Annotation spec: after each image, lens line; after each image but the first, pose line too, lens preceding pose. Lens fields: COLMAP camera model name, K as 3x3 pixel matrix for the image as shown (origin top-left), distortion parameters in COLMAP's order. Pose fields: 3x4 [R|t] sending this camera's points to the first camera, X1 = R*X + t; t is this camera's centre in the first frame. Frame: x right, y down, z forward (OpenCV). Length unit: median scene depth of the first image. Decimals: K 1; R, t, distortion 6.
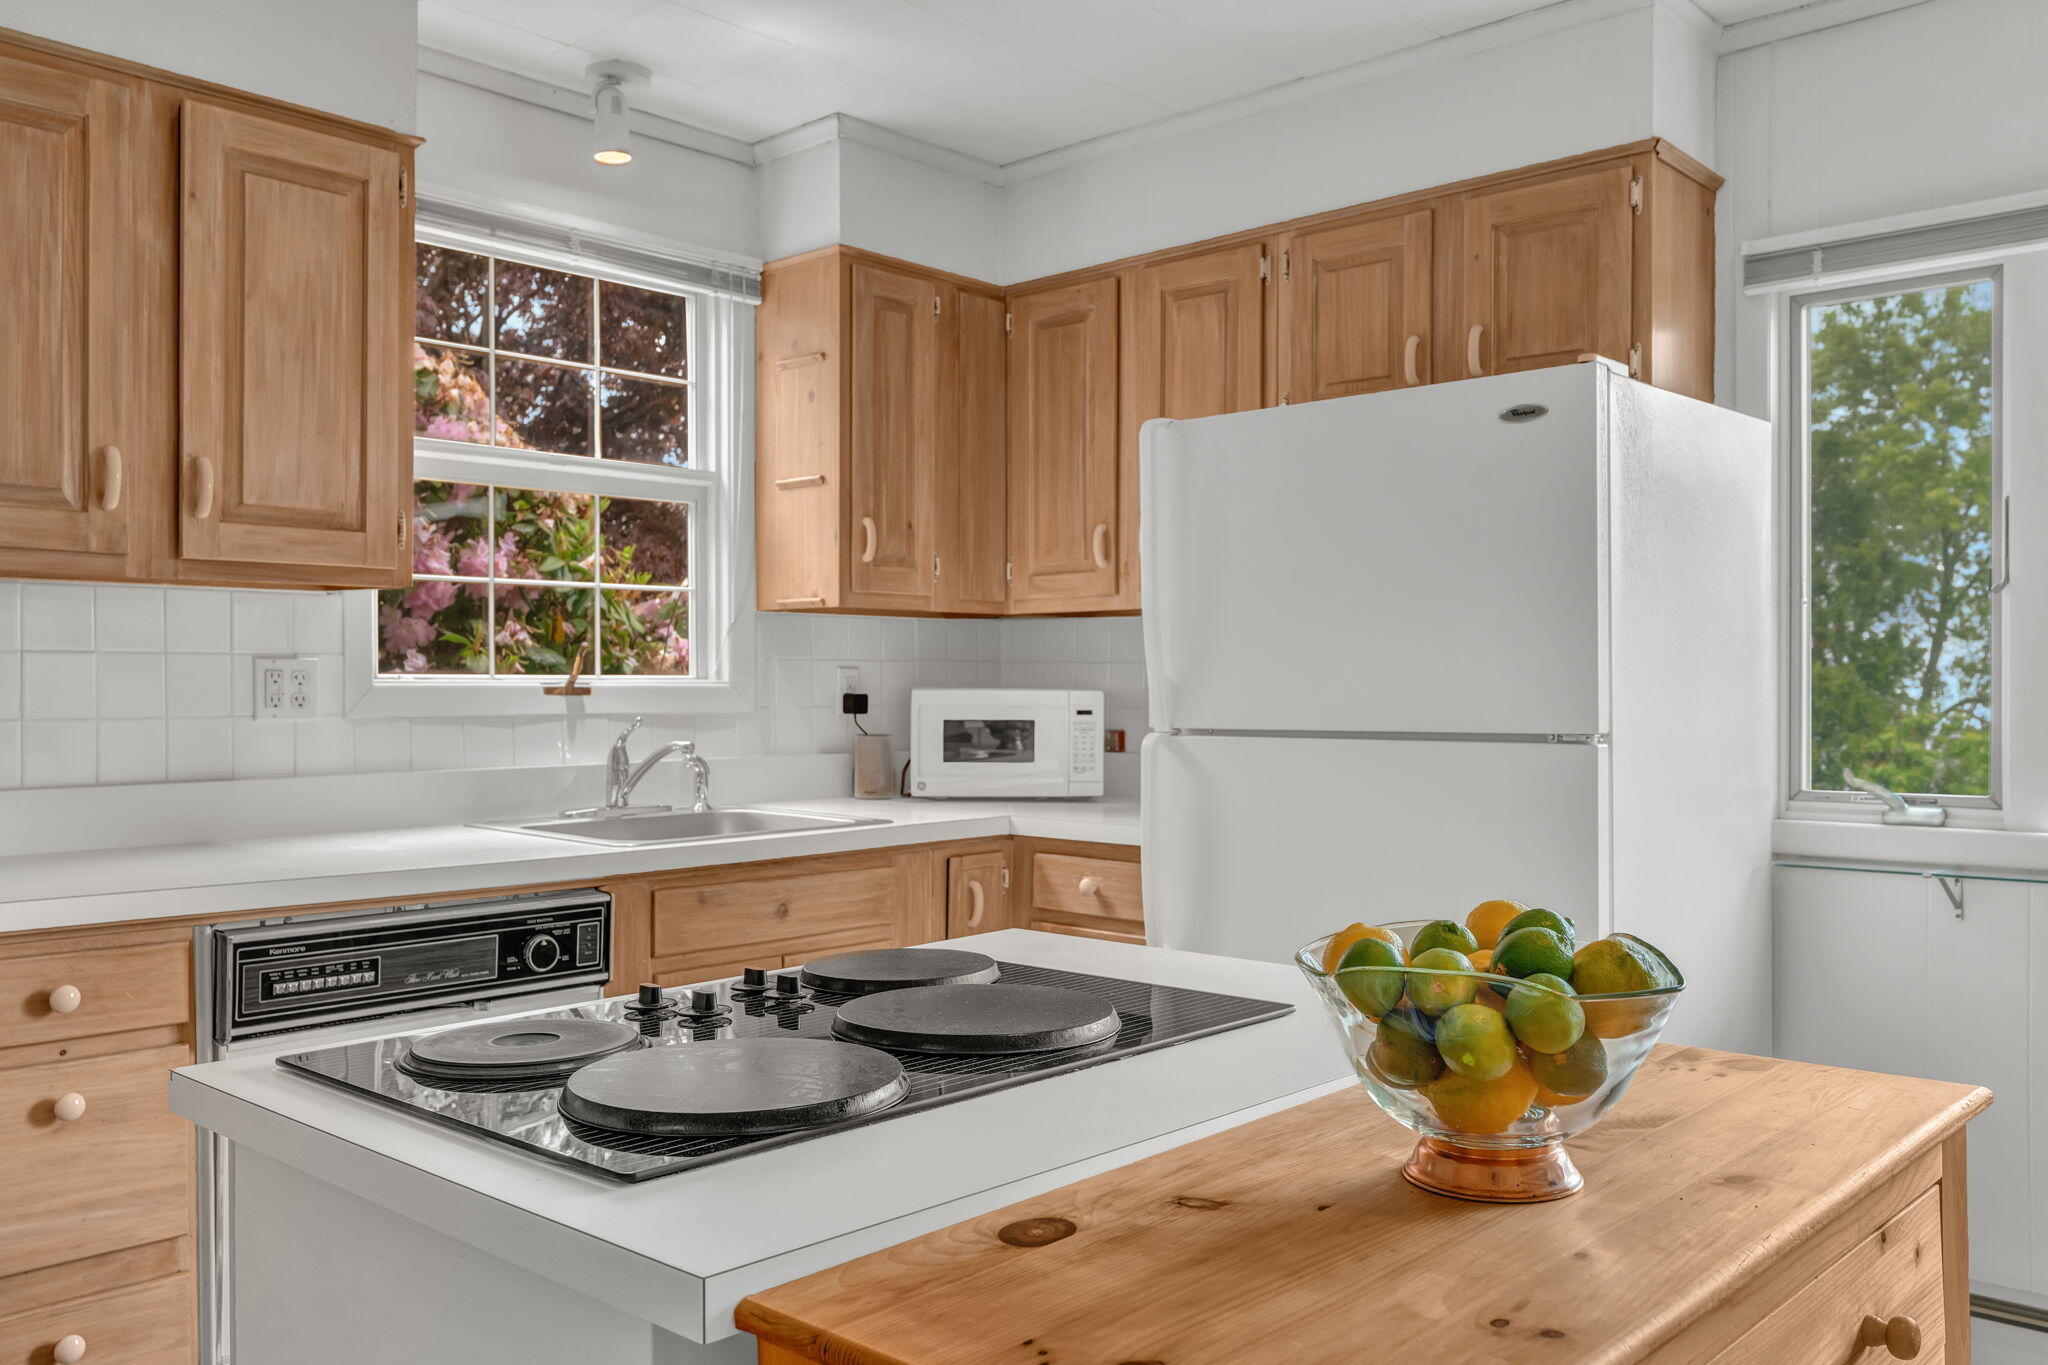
lens RADIAL K [[1669.5, 0, 1019.6], [0, 1669.5, 680.4], [0, 0, 1]] dist [0.002746, 0.001206]
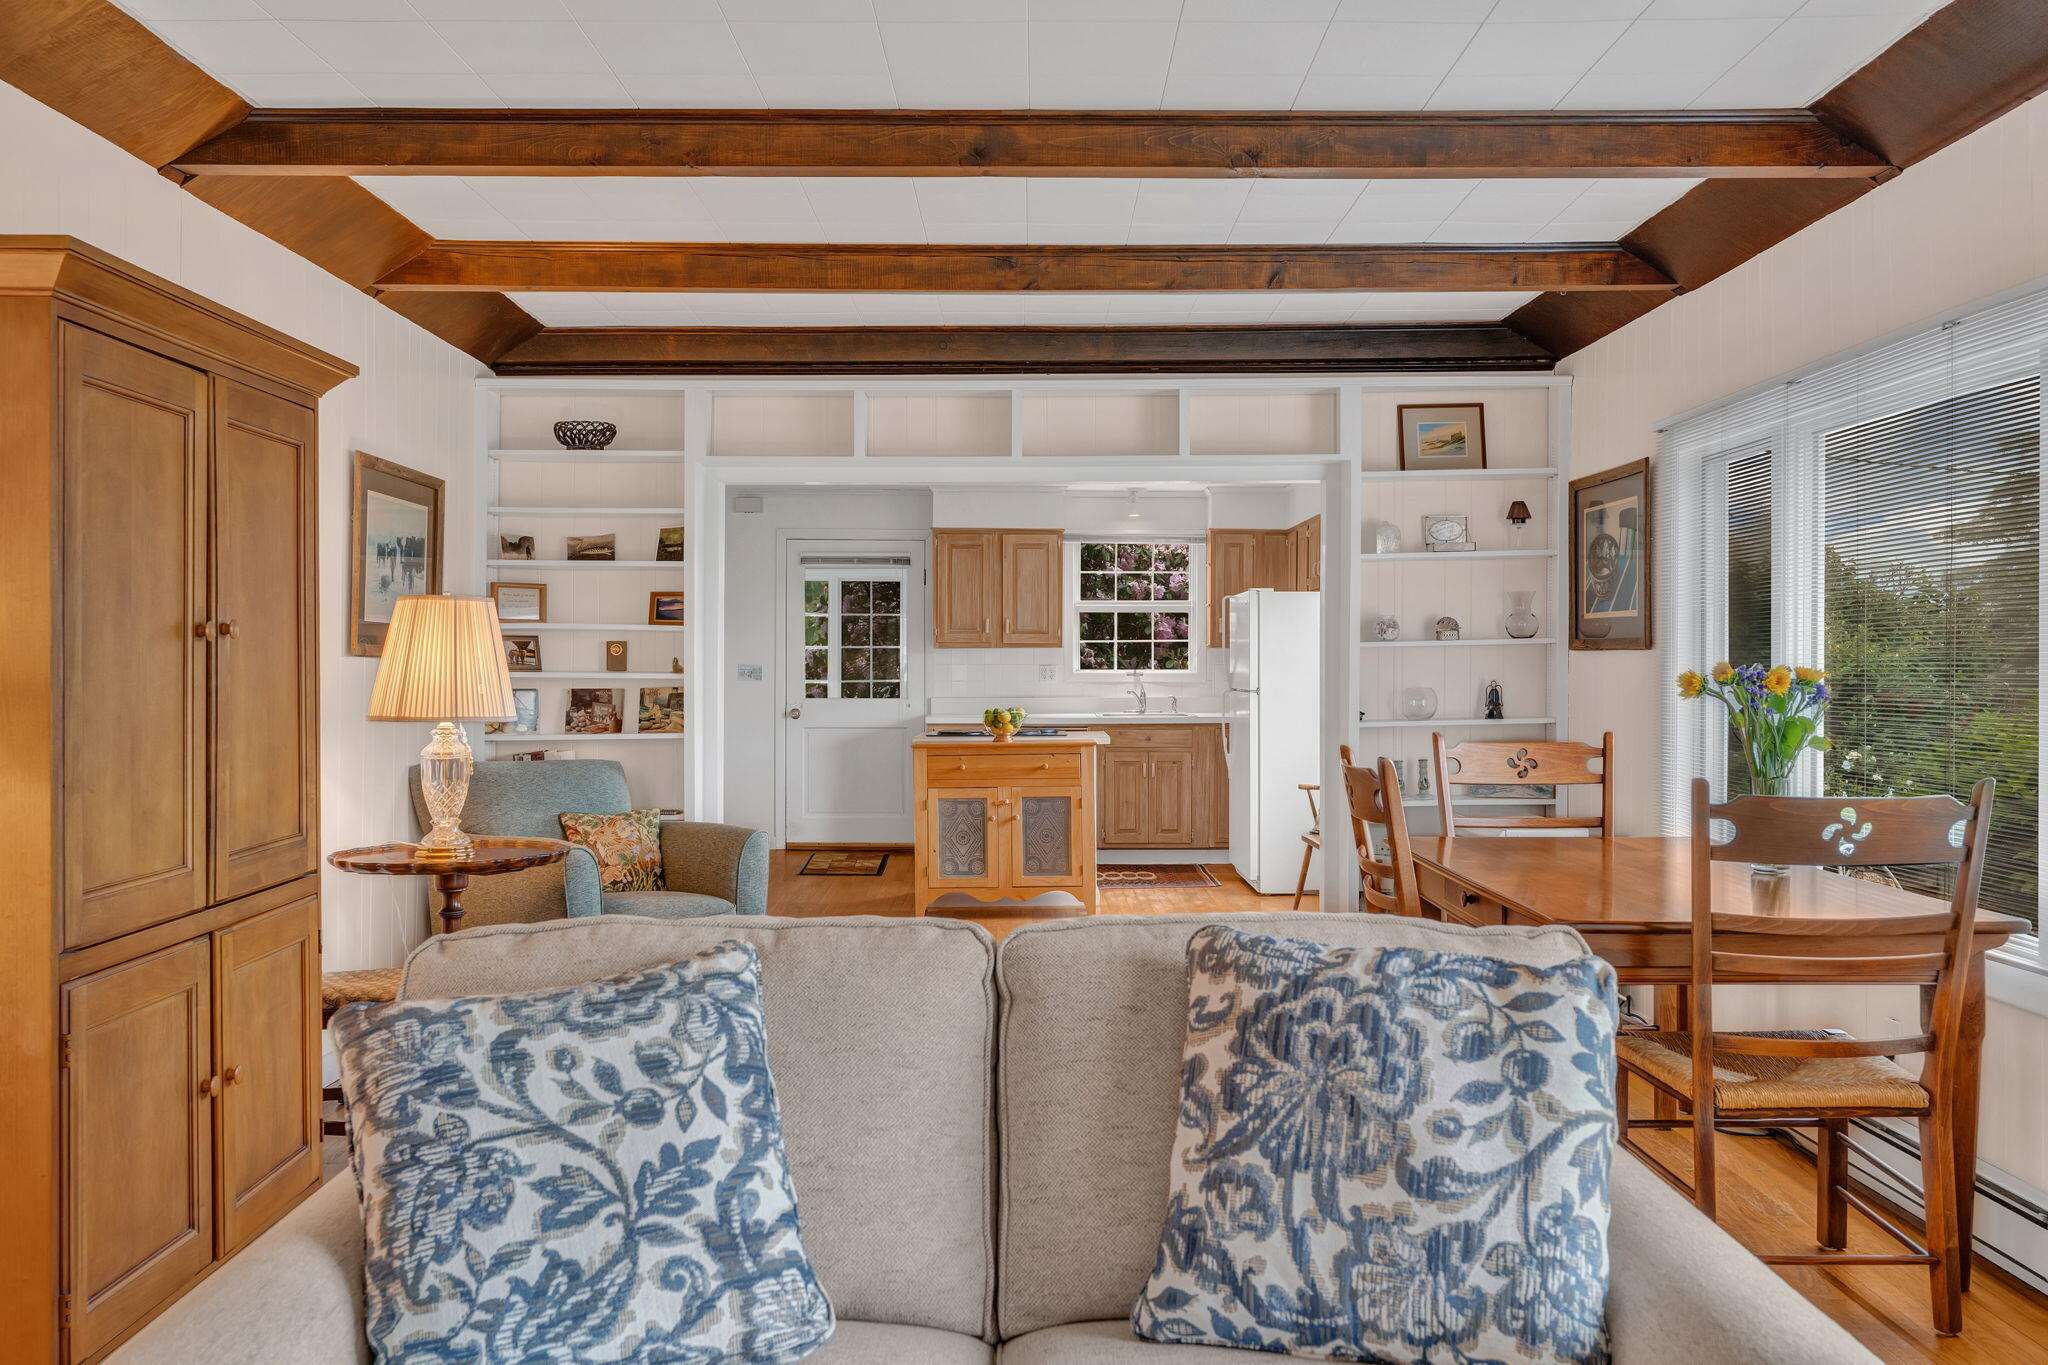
lens RADIAL K [[1669.5, 0, 1017.2], [0, 1669.5, 670.0], [0, 0, 1]] dist [0.002746, 0.001206]
pose [[0.694920, 0.008474, -0.719037, 2.533174], [0.000490, 0.999925, 0.012257, -0.056554], [0.719087, -0.008870, 0.694863, -1.890130]]
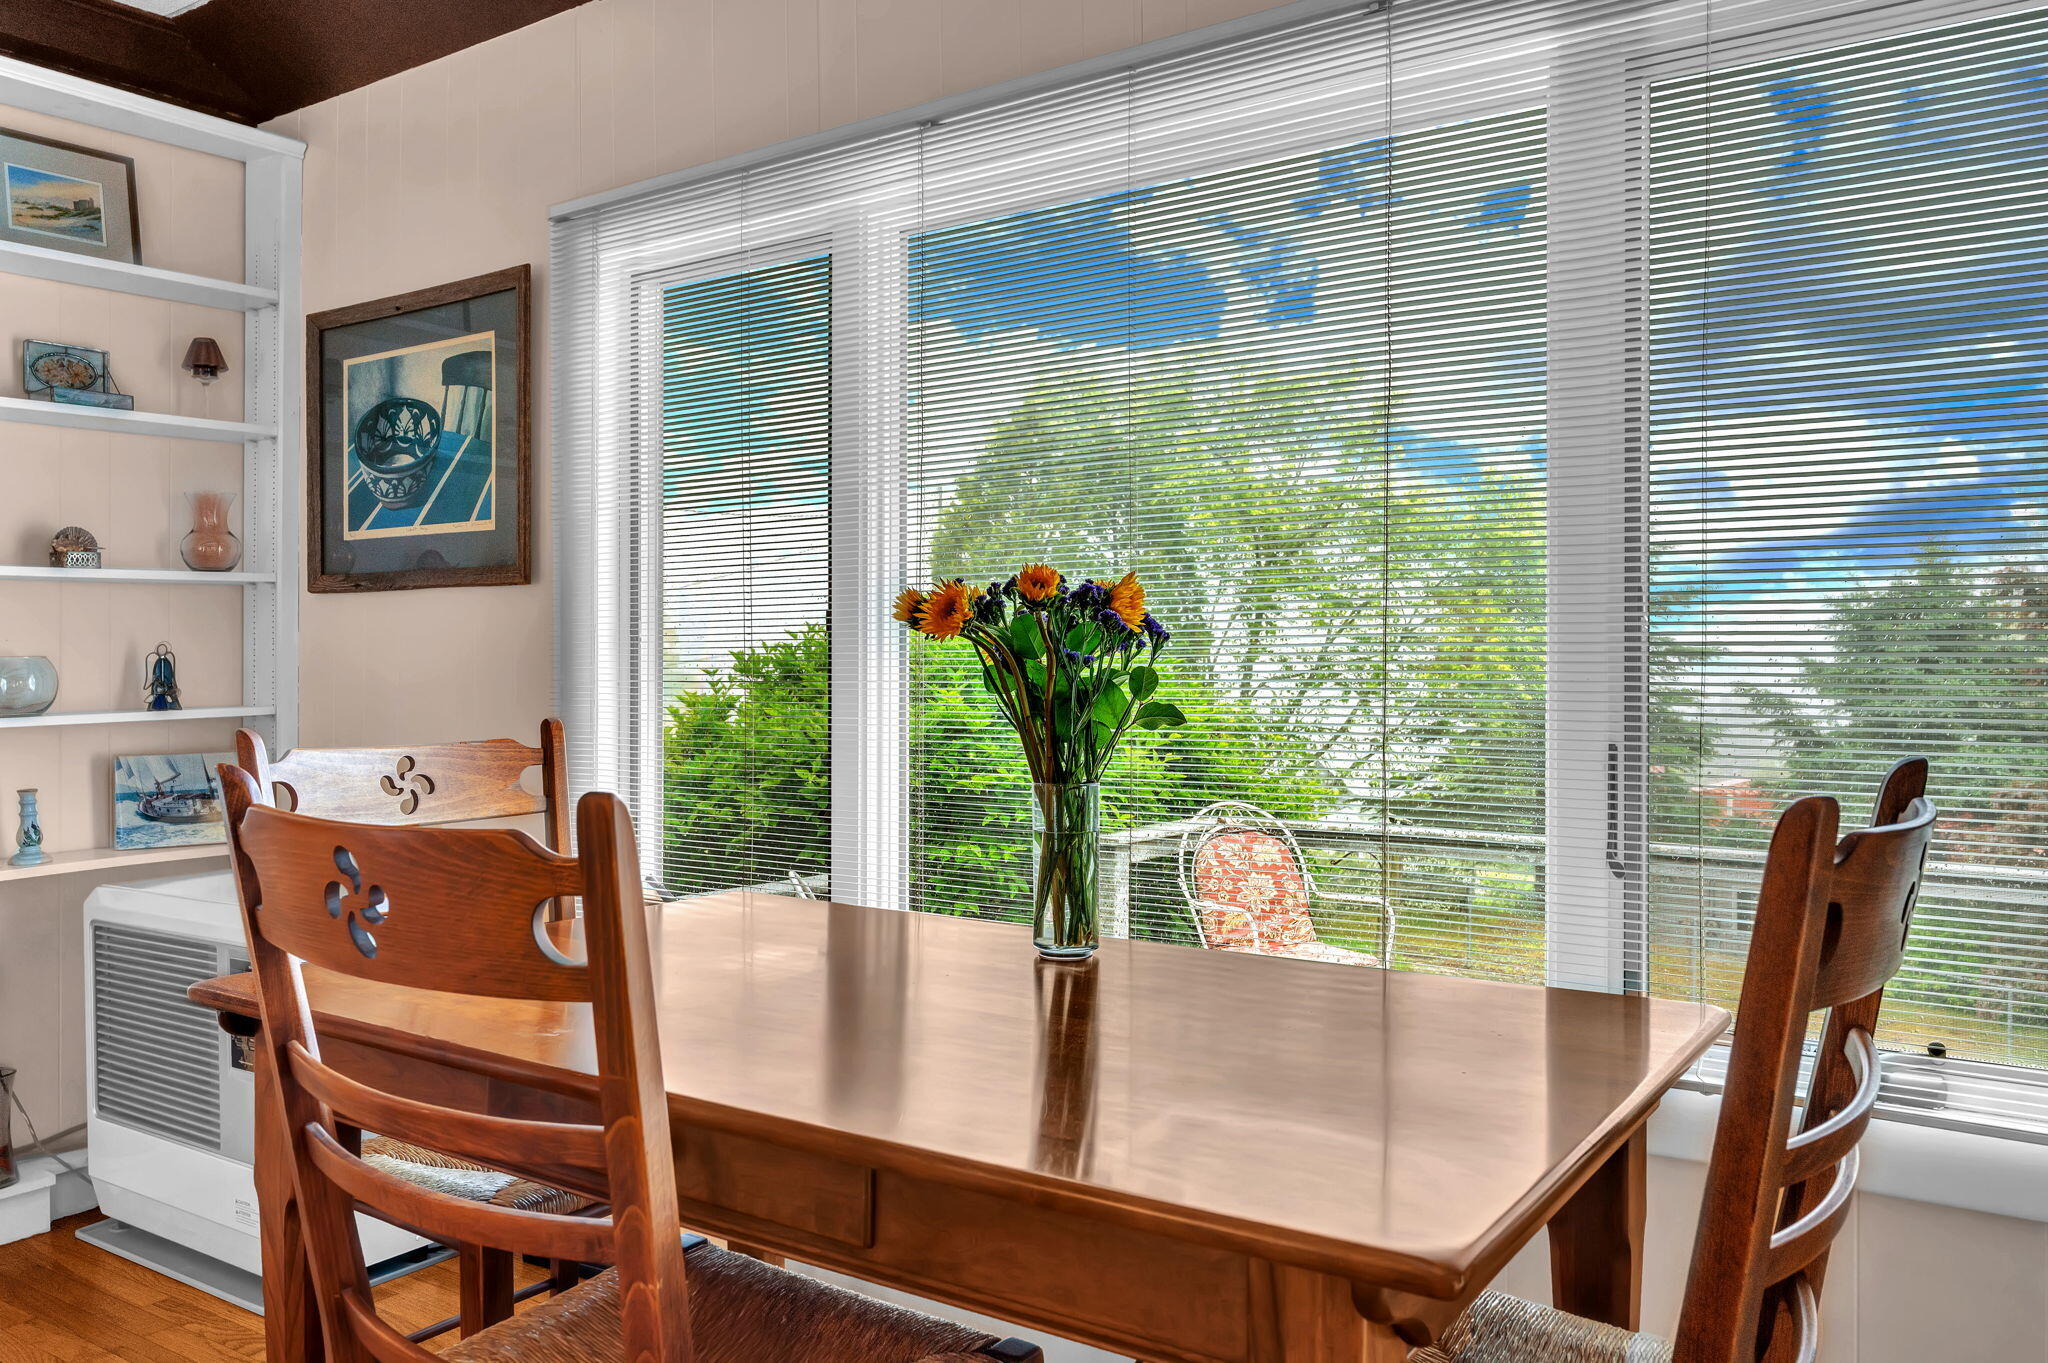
lens RADIAL K [[1570.1, 0, 1018.4], [0, 1570.1, 674.6], [0, 0, 1]] dist [0.008121, 0.001473]
pose [[0.988752, 0.003181, 0.149531, 1.772555], [-0.004849, 0.999930, 0.010788, -0.002181], [-0.149487, -0.011392, 0.988698, -1.106118]]
